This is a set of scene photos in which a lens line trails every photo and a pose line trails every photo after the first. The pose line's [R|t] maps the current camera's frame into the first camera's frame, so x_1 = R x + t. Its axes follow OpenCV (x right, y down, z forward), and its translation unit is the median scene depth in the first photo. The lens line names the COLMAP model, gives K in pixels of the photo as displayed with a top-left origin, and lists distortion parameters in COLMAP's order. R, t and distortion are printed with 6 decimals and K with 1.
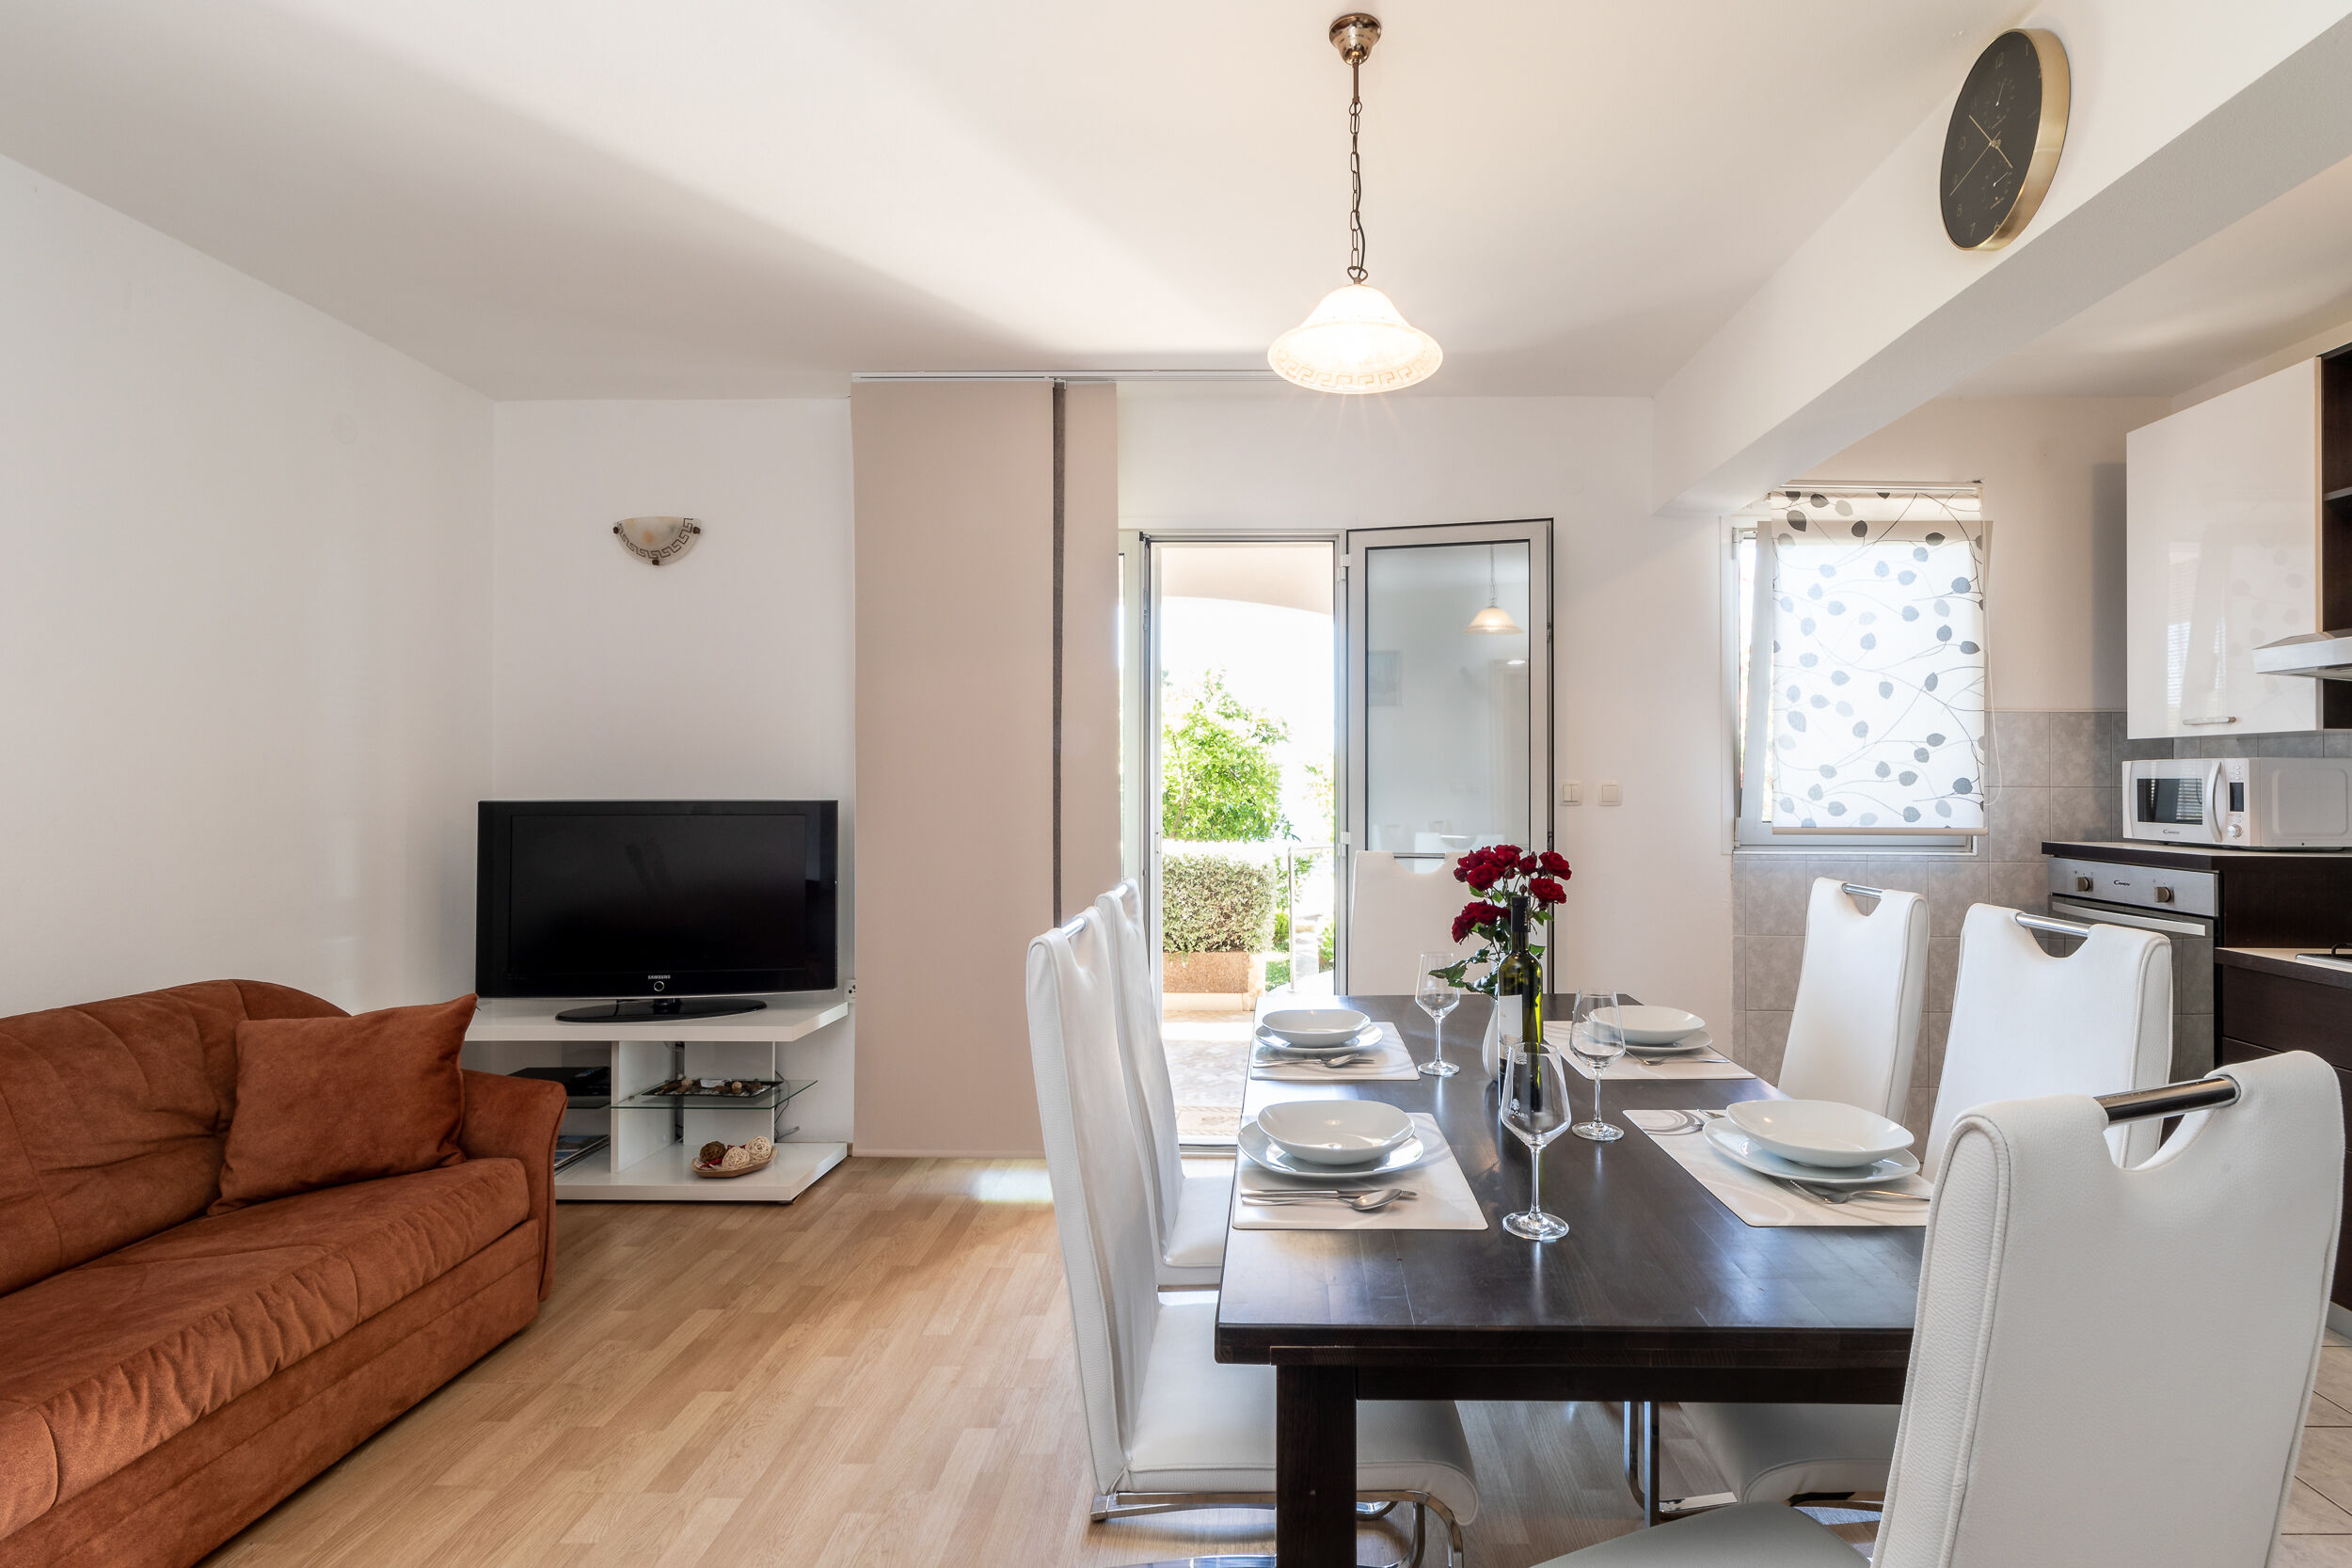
lens RADIAL K [[1057.7, 0, 1294.2], [0, 1057.7, 783.1], [0, 0, 1]] dist [0.000901, 0.000991]
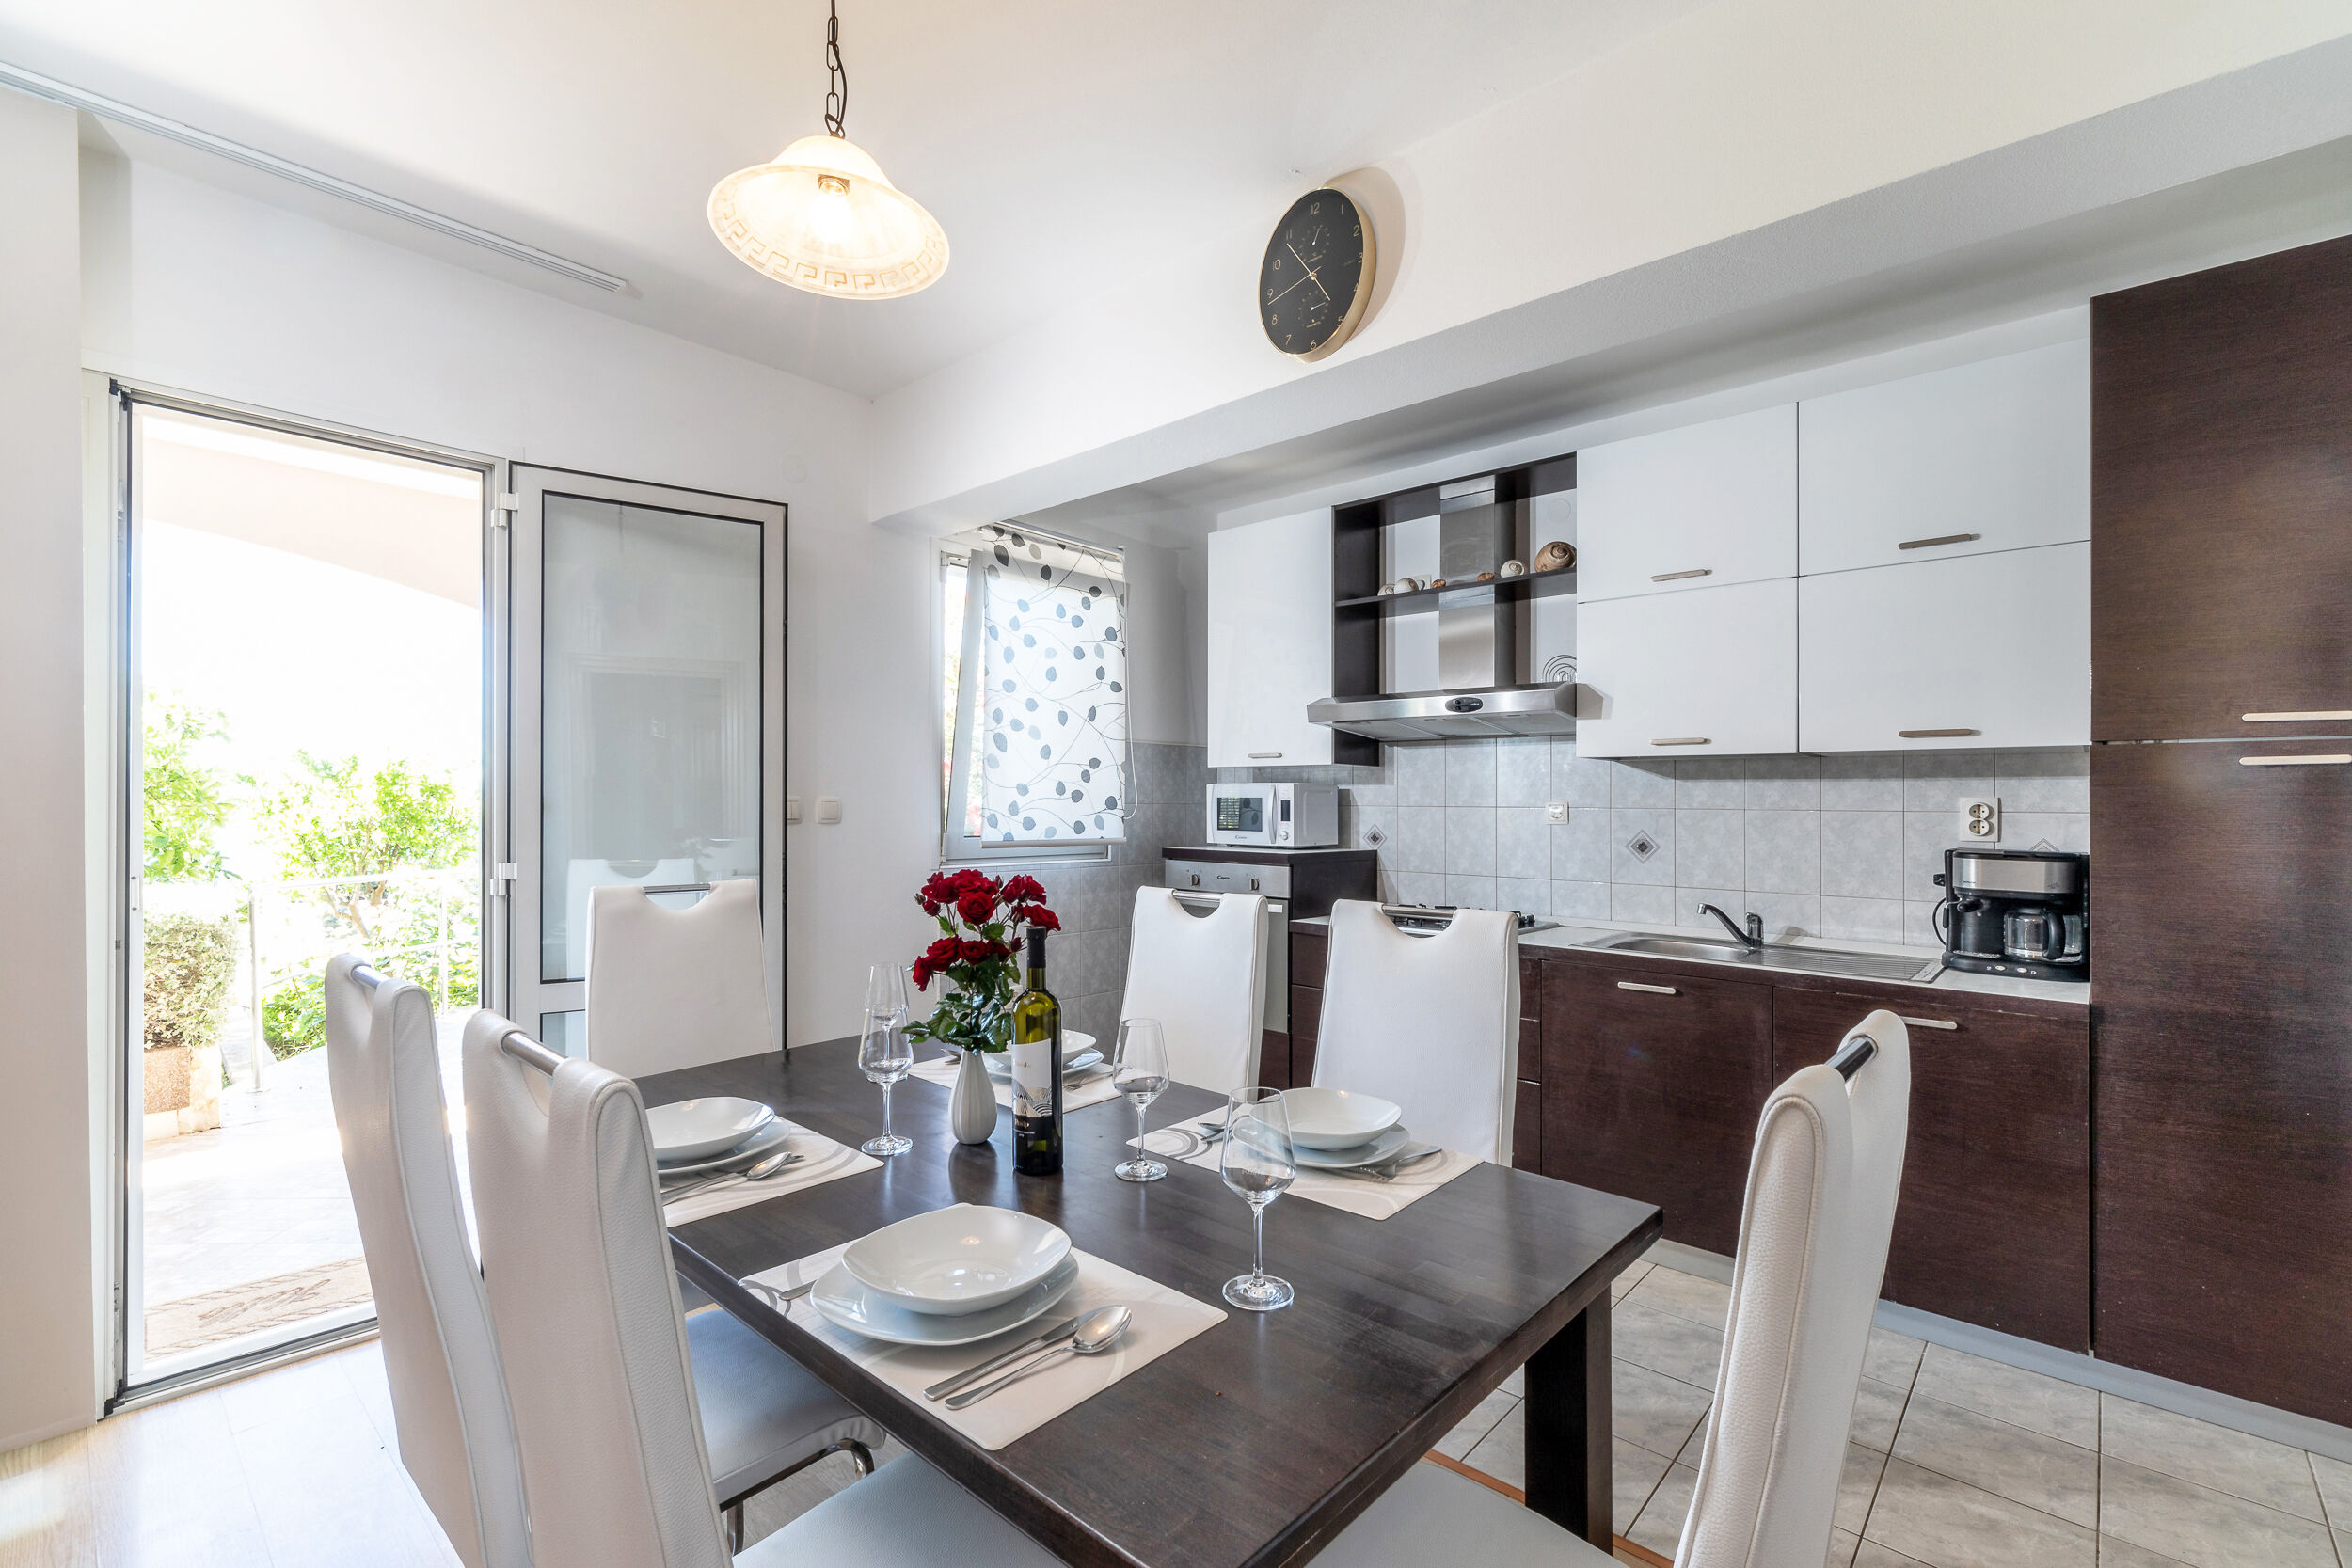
lens RADIAL K [[1020.0, 0, 1171.5], [0, 1020.0, 802.3], [0, 0, 1]] dist [-0.003520, 0.000096]
pose [[0.682416, 0.001707, 0.730962, -0.161856], [-0.002969, 0.999995, 0.000437, 0.001447], [-0.730958, -0.002469, 0.682418, 0.168199]]
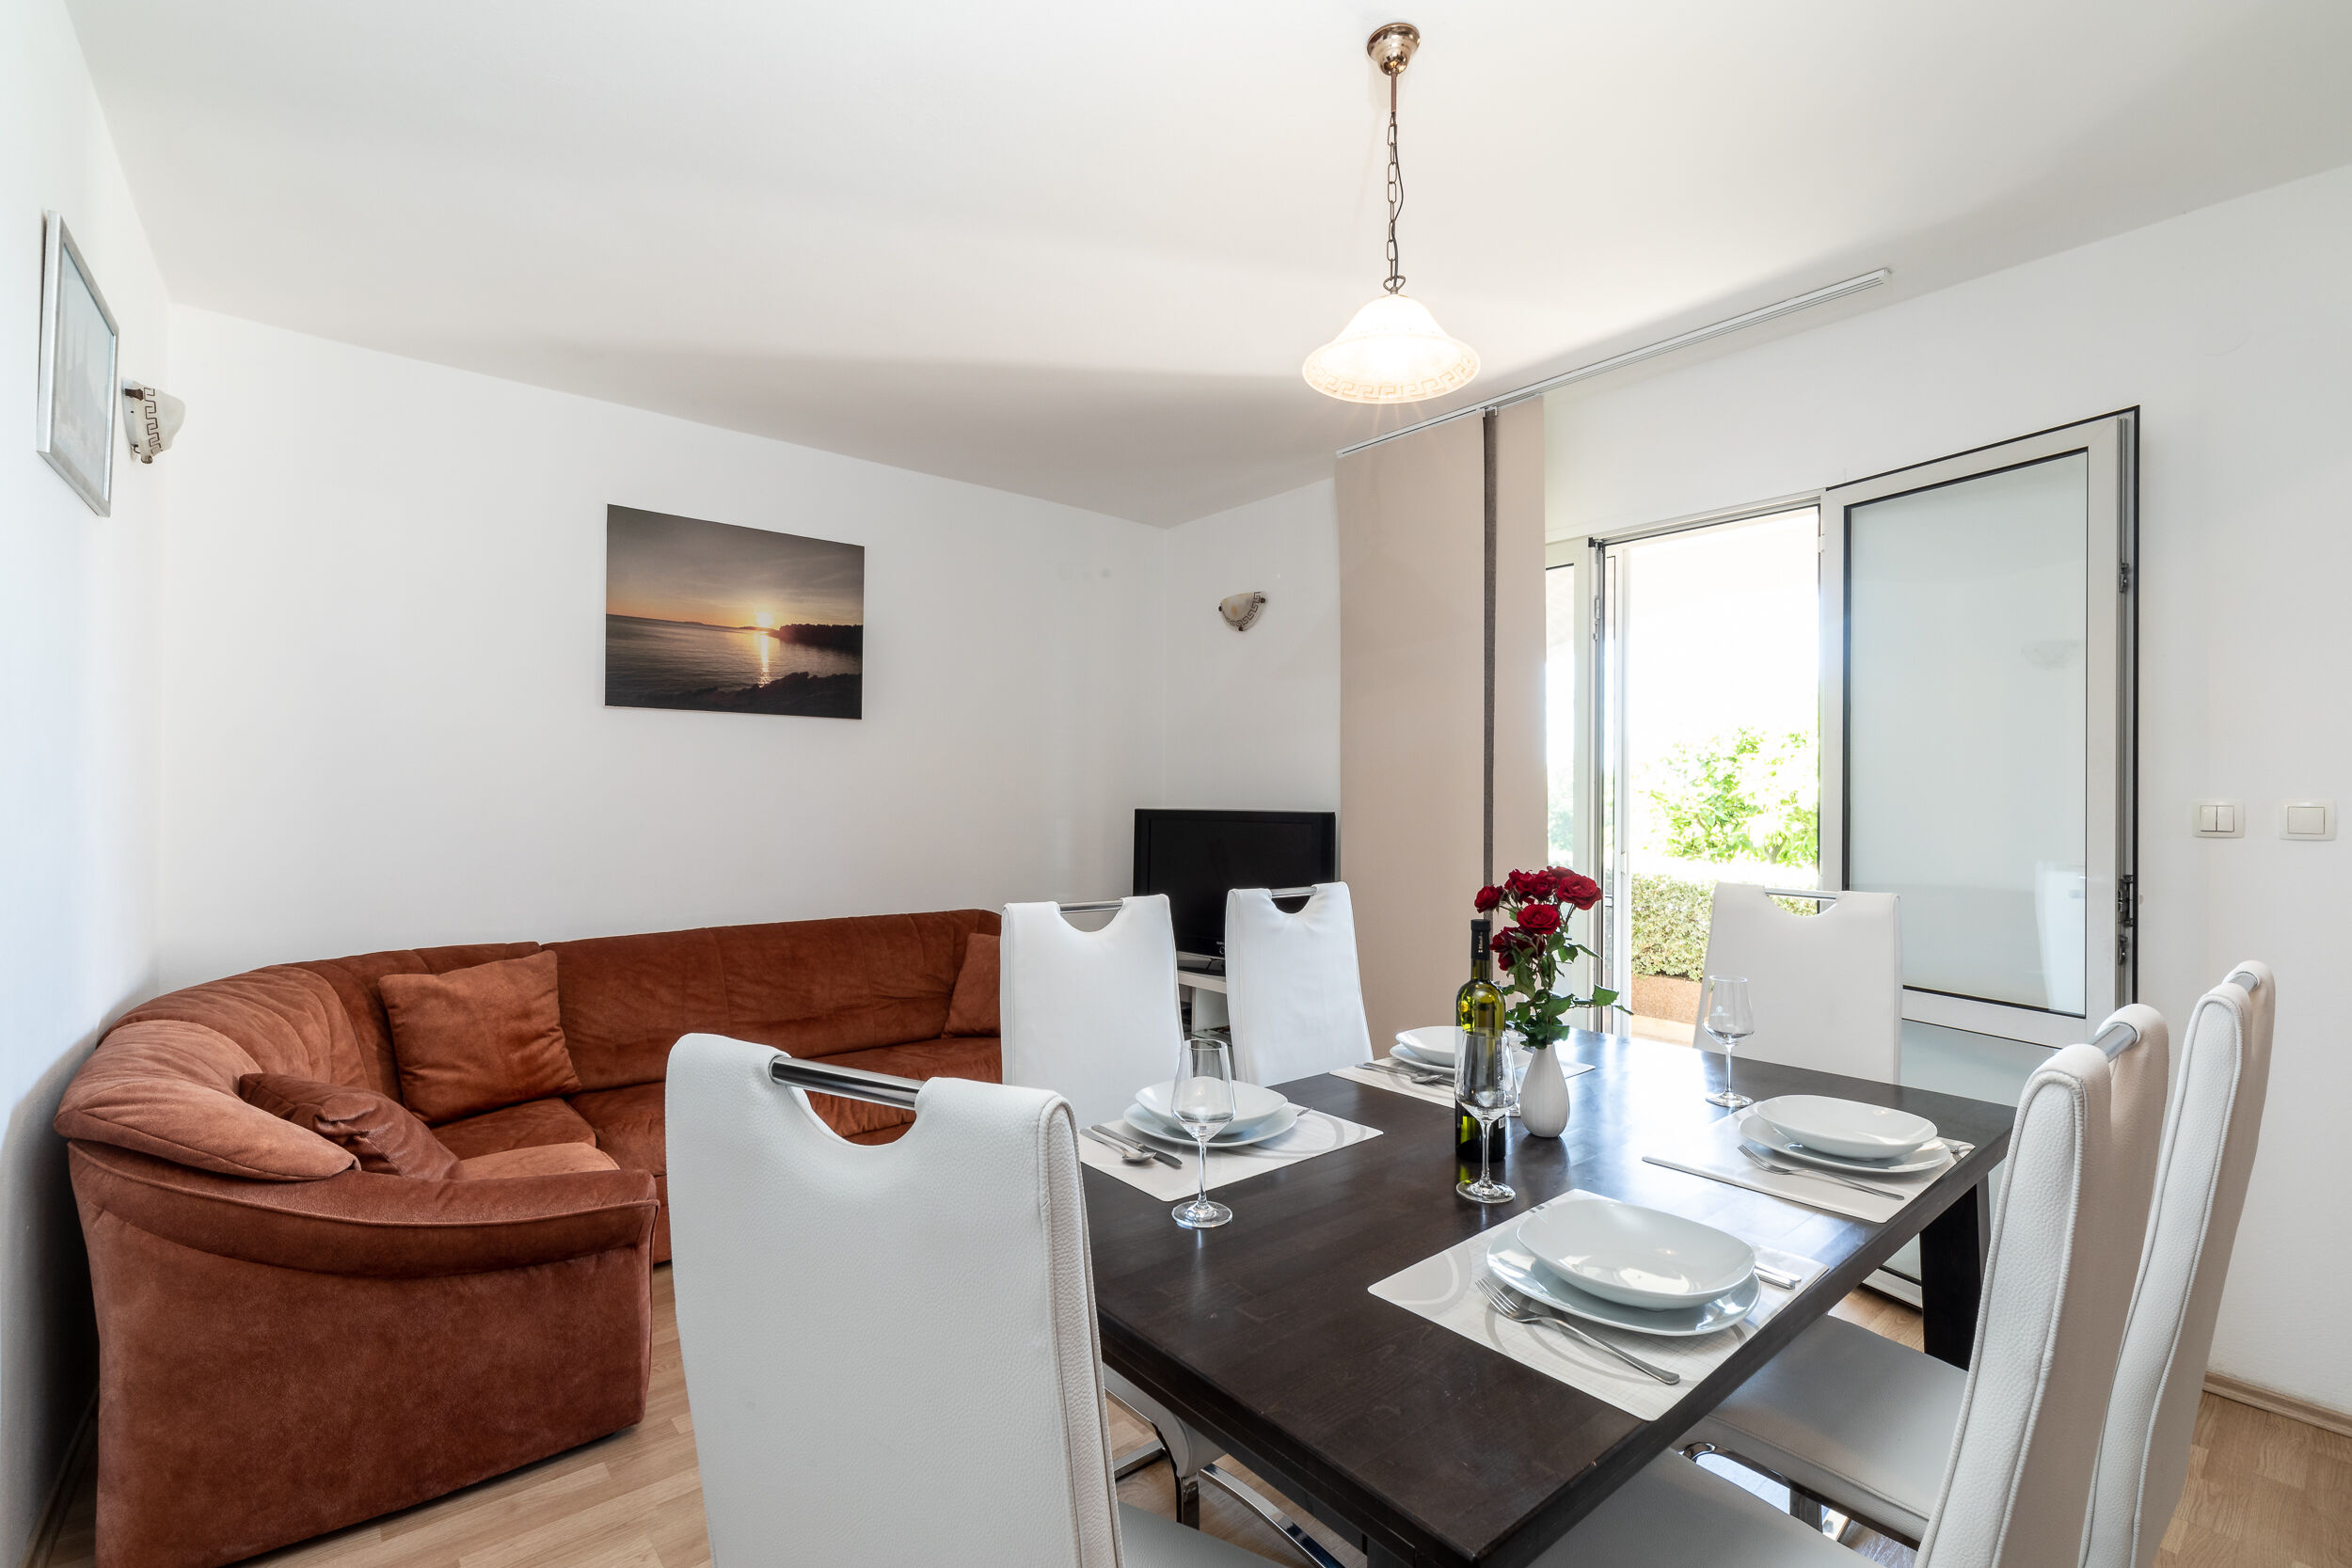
lens RADIAL K [[1060.2, 0, 1205.0], [0, 1060.2, 794.7], [0, 0, 1]] dist [-0.003139, 0.003469]
pose [[0.648925, 0.002538, -0.760848, 0.368730], [-0.009425, 0.999945, -0.004704, 0.003553], [0.760794, 0.010223, 0.648913, 0.115699]]
